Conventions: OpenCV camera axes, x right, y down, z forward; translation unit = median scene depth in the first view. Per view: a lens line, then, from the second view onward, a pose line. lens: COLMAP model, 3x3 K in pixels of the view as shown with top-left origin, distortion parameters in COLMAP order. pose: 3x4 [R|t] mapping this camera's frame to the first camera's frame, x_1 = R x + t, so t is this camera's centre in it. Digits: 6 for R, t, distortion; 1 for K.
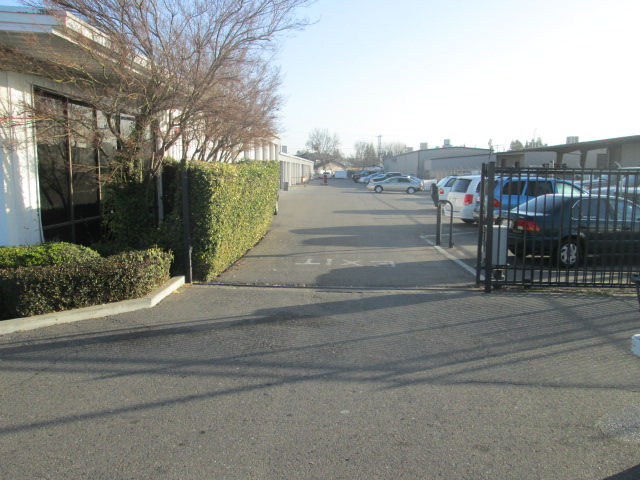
lens RADIAL K [[540.5, 0, 316.8], [0, 540.5, 237.0], [0, 0, 1]] dist [-0.032354, 0.010973]
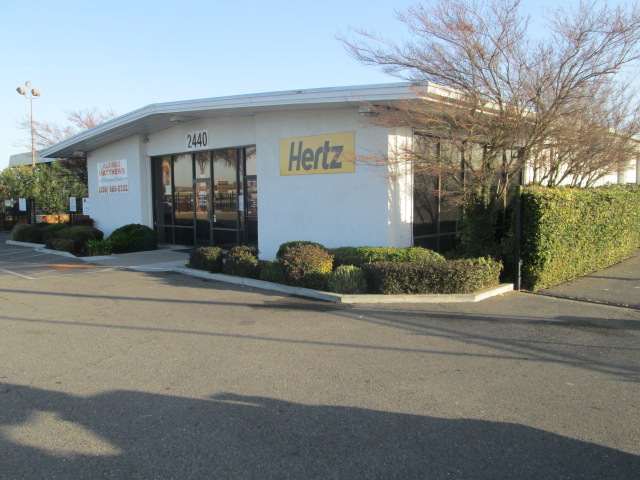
lens RADIAL K [[540.5, 0, 316.8], [0, 540.5, 237.0], [0, 0, 1]] dist [-0.032354, 0.010973]
pose [[0.756609, 0.053203, -0.651700, 0.220538], [-0.078784, 0.996841, -0.010086, 0.018119], [0.649104, 0.058975, 0.758410, -0.208264]]
